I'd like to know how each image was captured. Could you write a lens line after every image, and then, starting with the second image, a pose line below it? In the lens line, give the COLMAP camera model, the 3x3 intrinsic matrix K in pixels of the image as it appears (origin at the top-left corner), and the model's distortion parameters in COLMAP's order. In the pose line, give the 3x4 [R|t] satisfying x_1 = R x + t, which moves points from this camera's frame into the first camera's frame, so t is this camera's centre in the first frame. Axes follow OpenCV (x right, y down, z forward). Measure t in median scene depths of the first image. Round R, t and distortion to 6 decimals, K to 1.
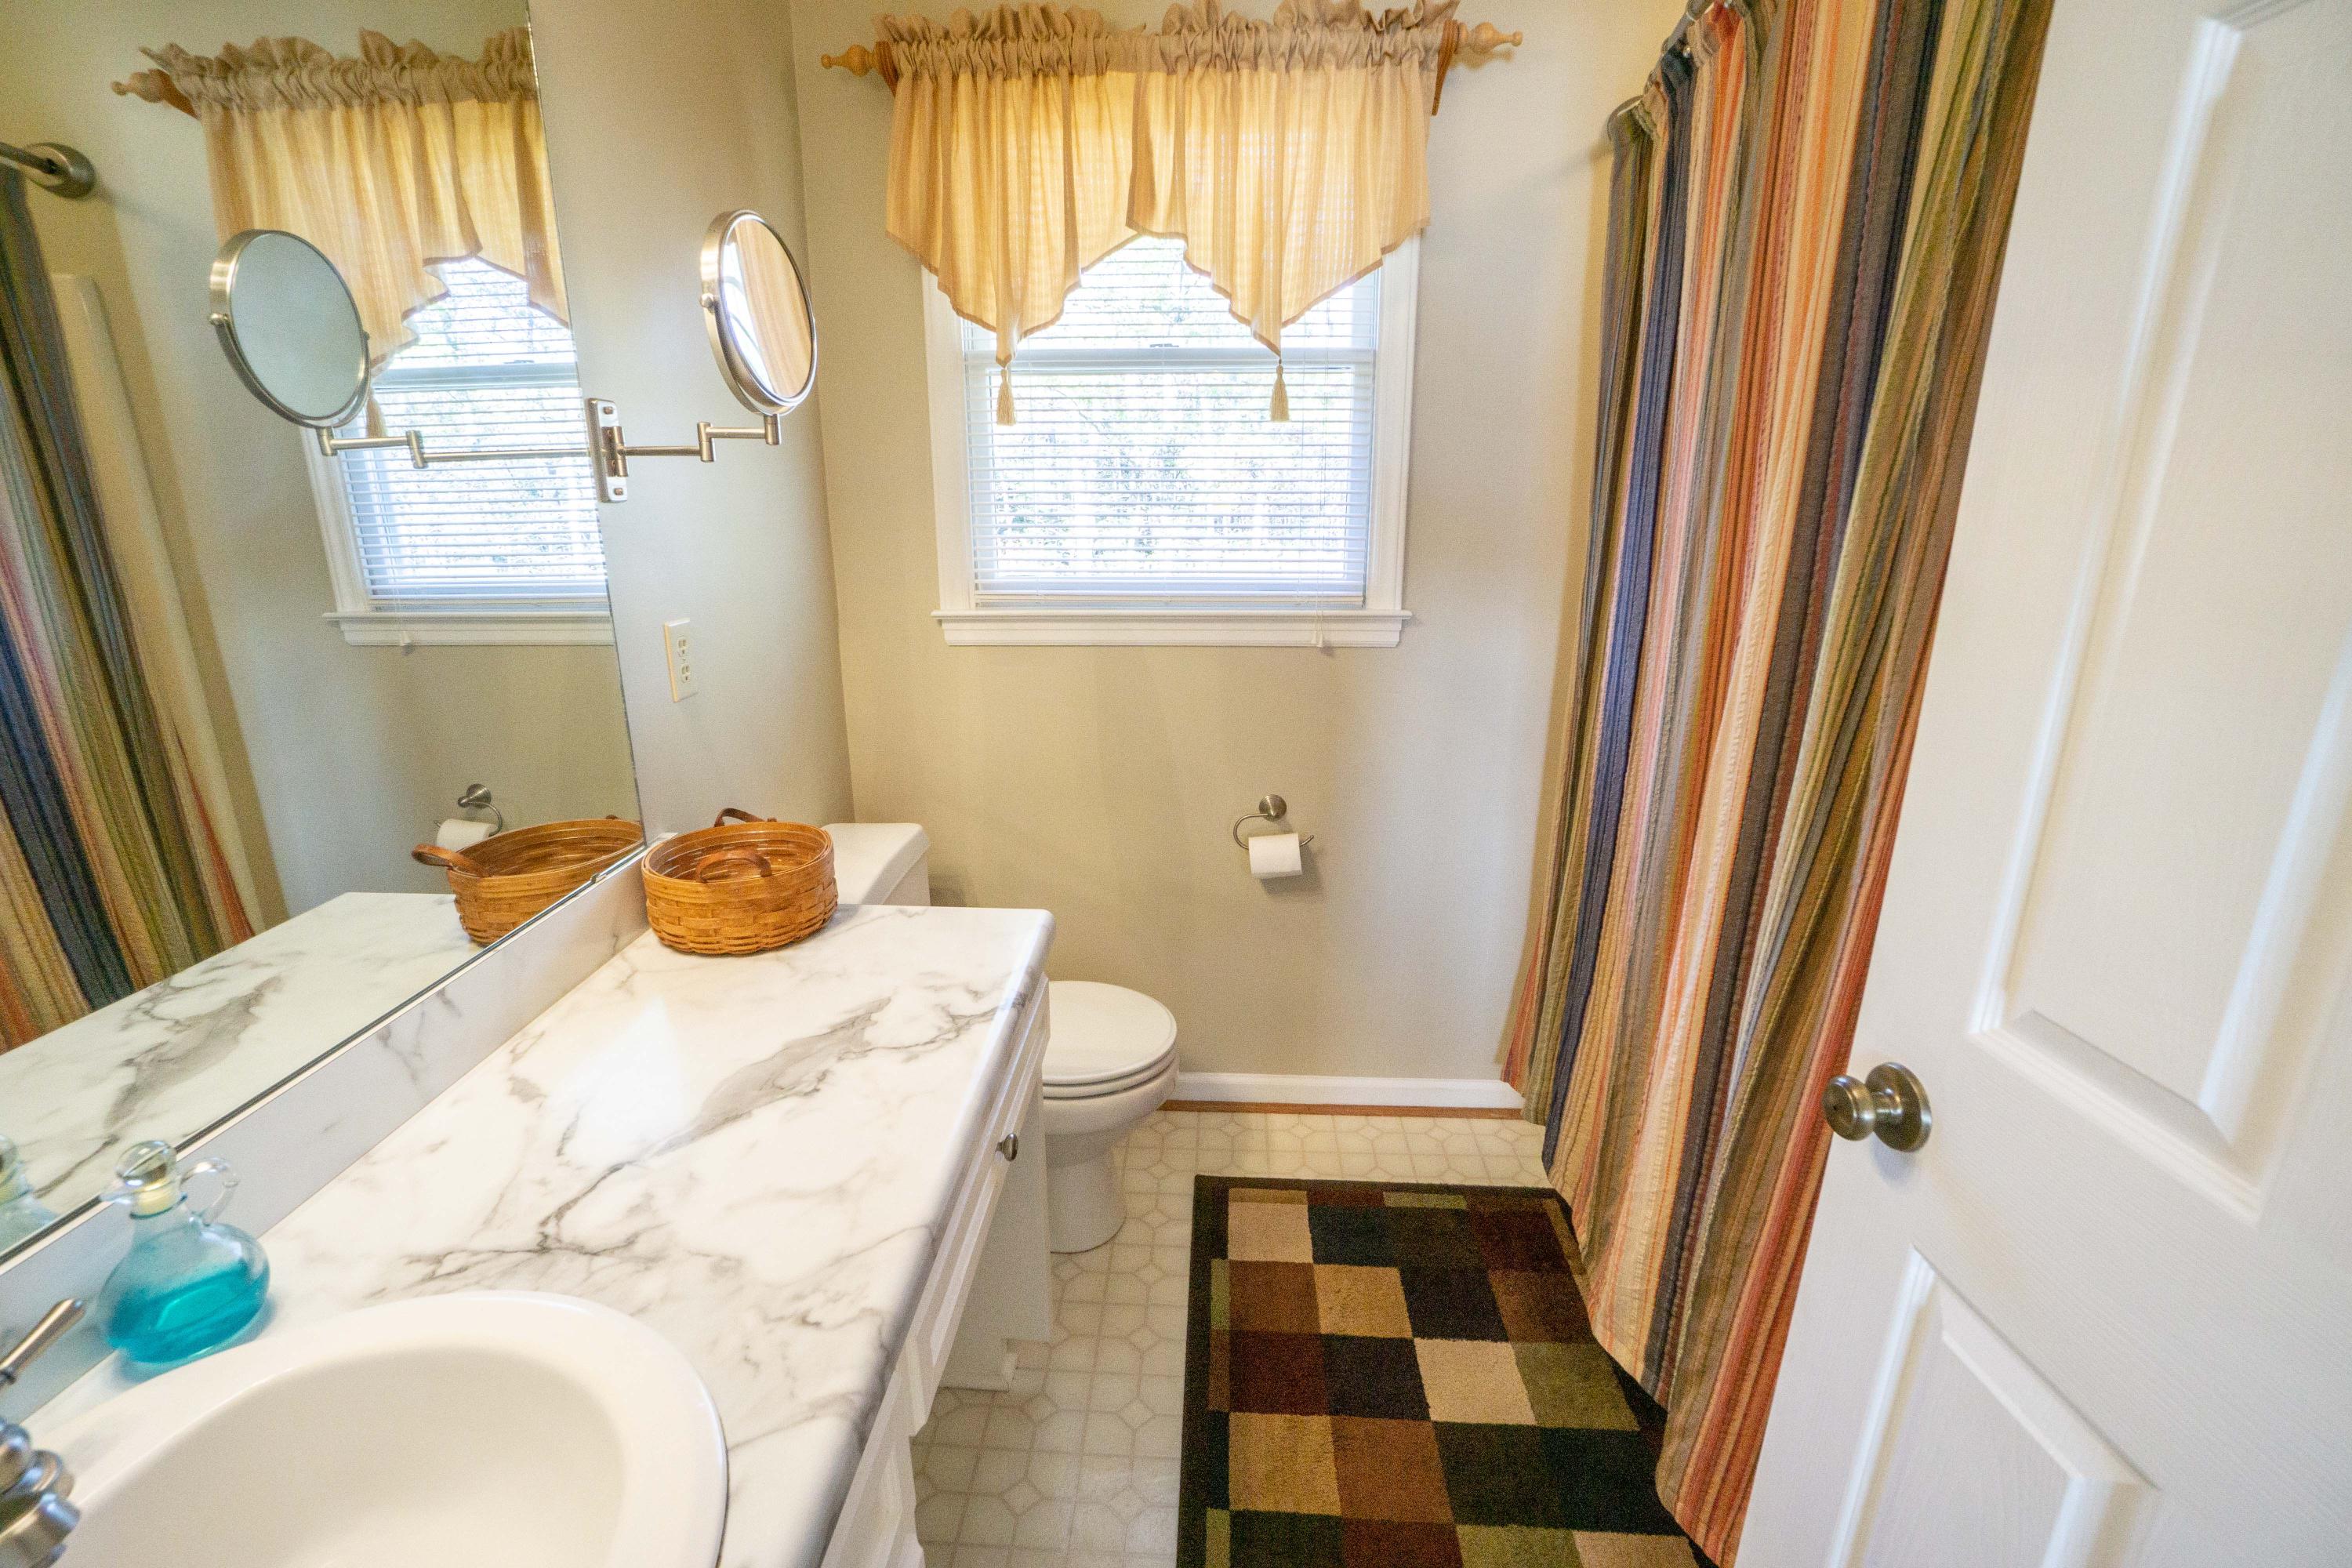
lens RADIAL K [[1030.3, 0, 1166.6], [0, 1030.3, 793.5], [0, 0, 1]] dist [-0.065453, 0.022805]
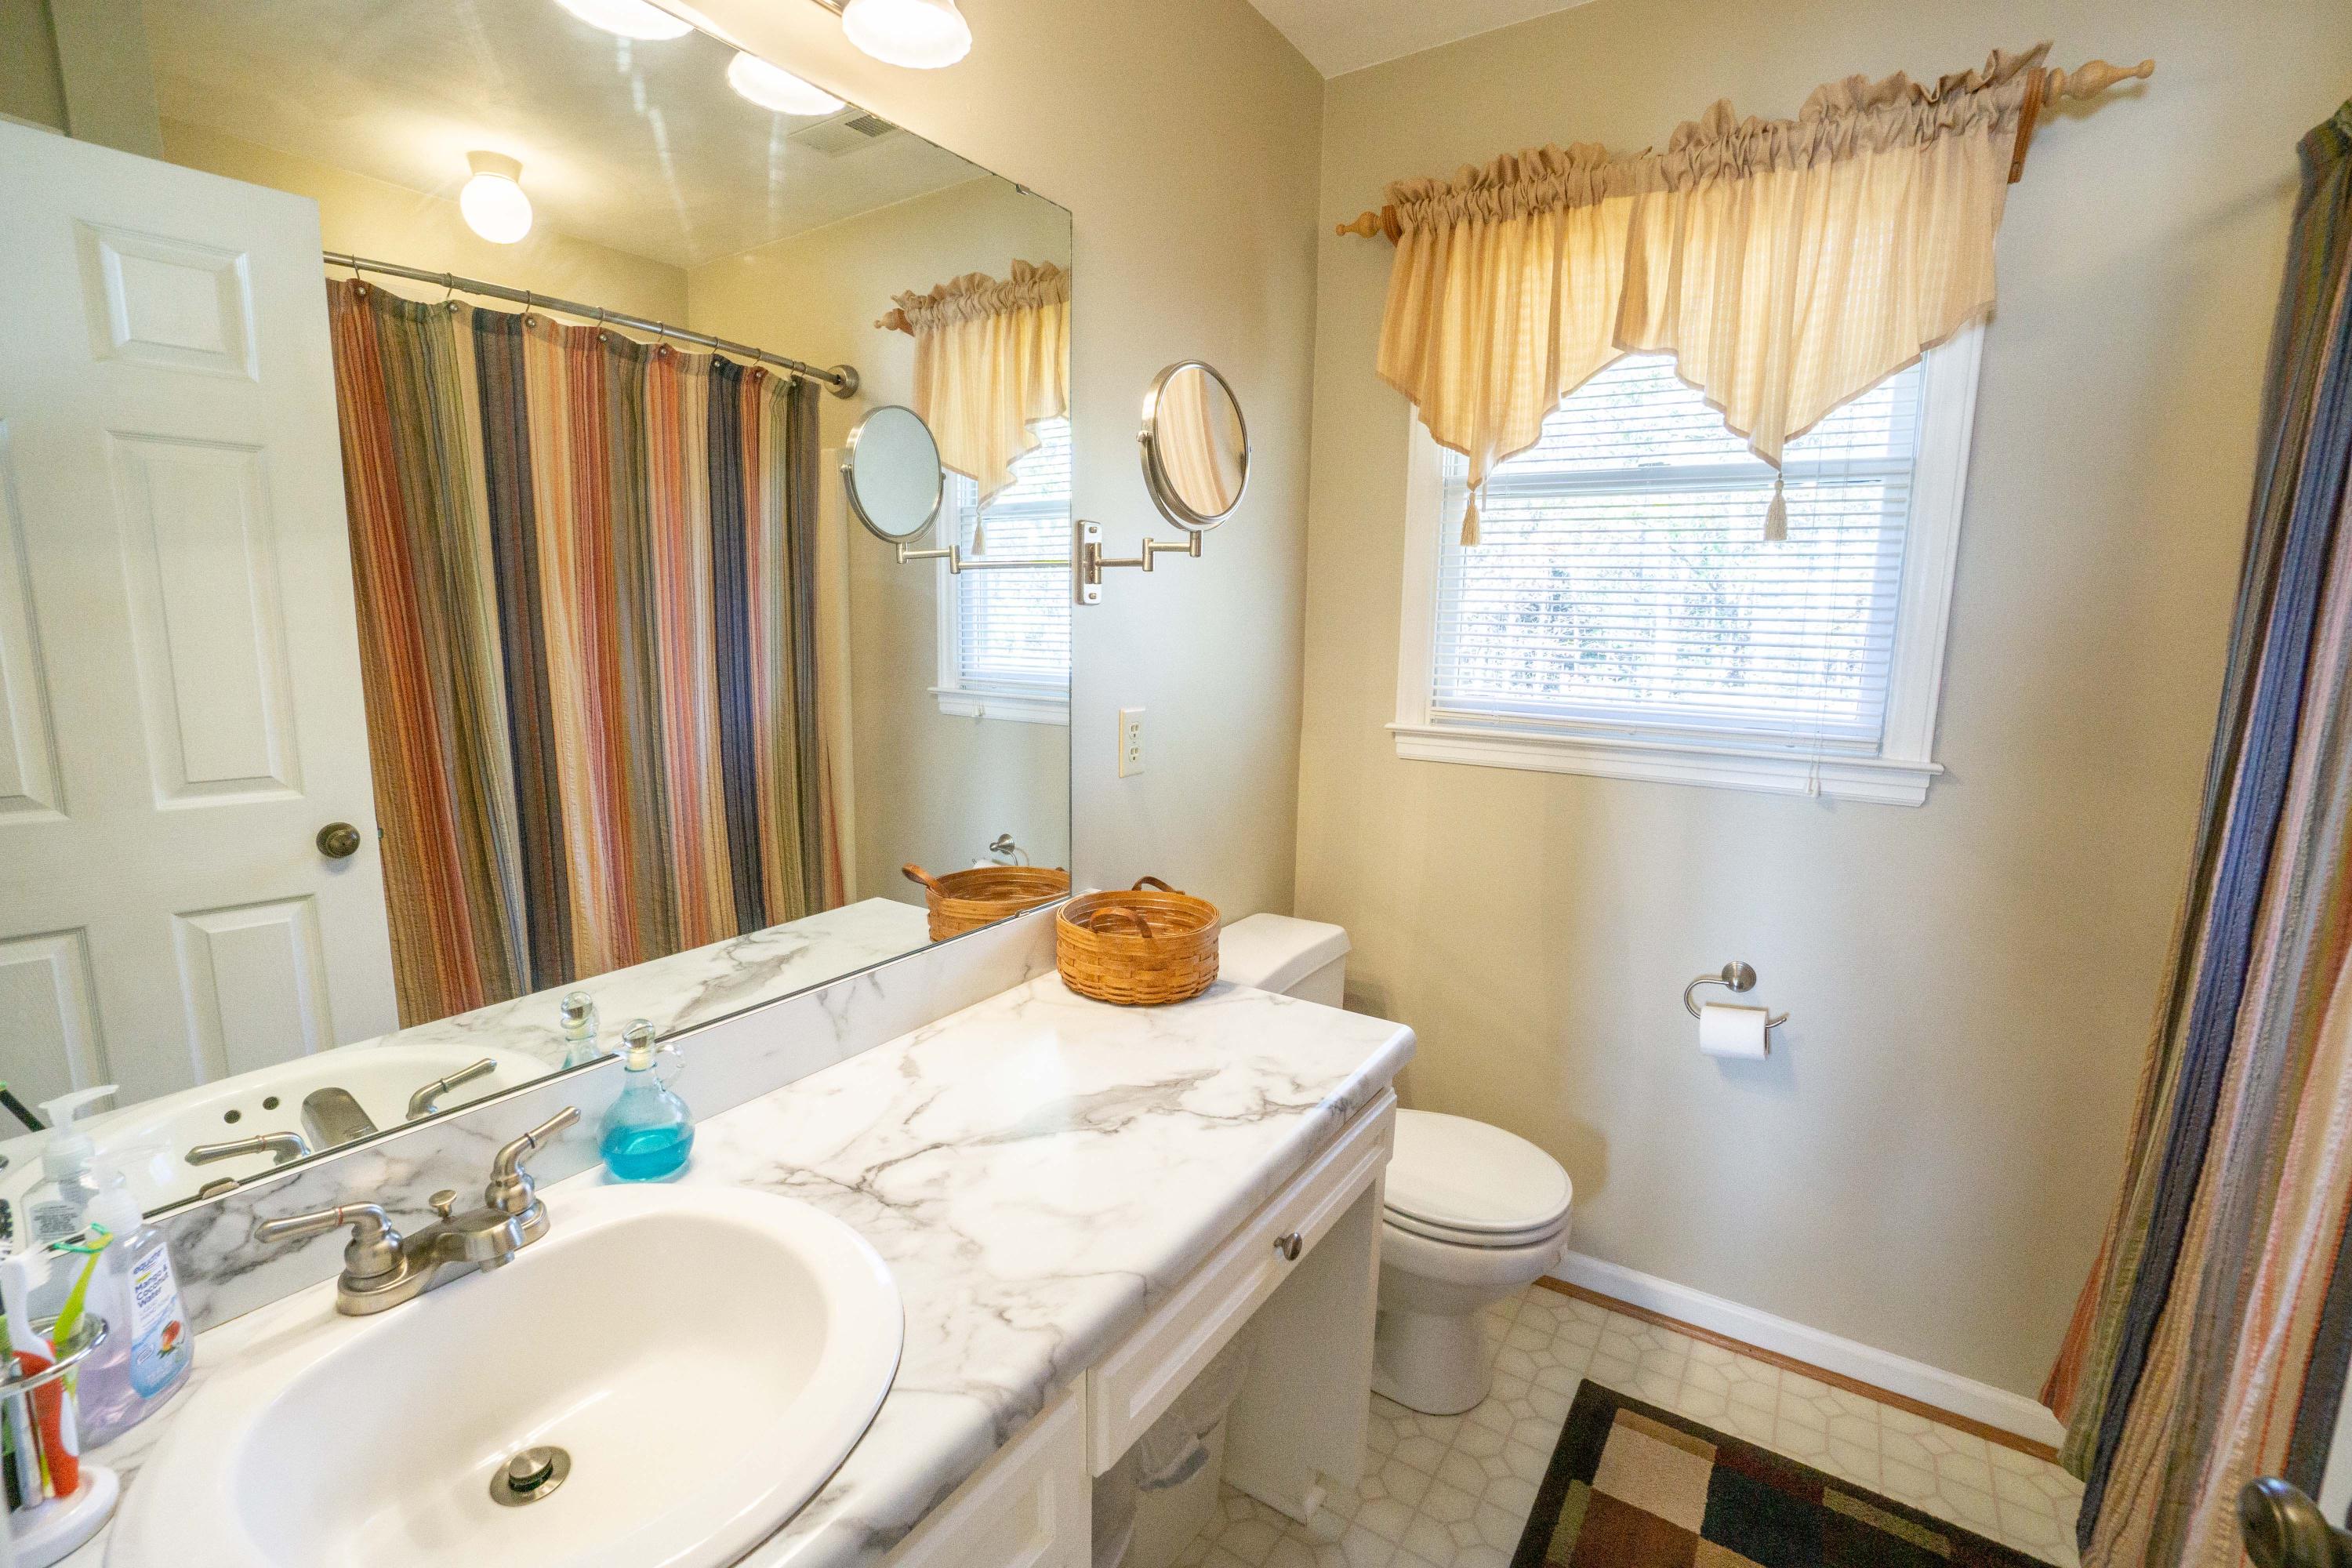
lens RADIAL K [[1030.3, 0, 1166.6], [0, 1030.3, 793.5], [0, 0, 1]] dist [-0.065453, 0.022805]
pose [[0.861265, 0.104218, -0.497354, 0.120949], [-0.163388, 0.983565, -0.076837, 0.007390], [0.481172, 0.147439, 0.864138, 0.018376]]
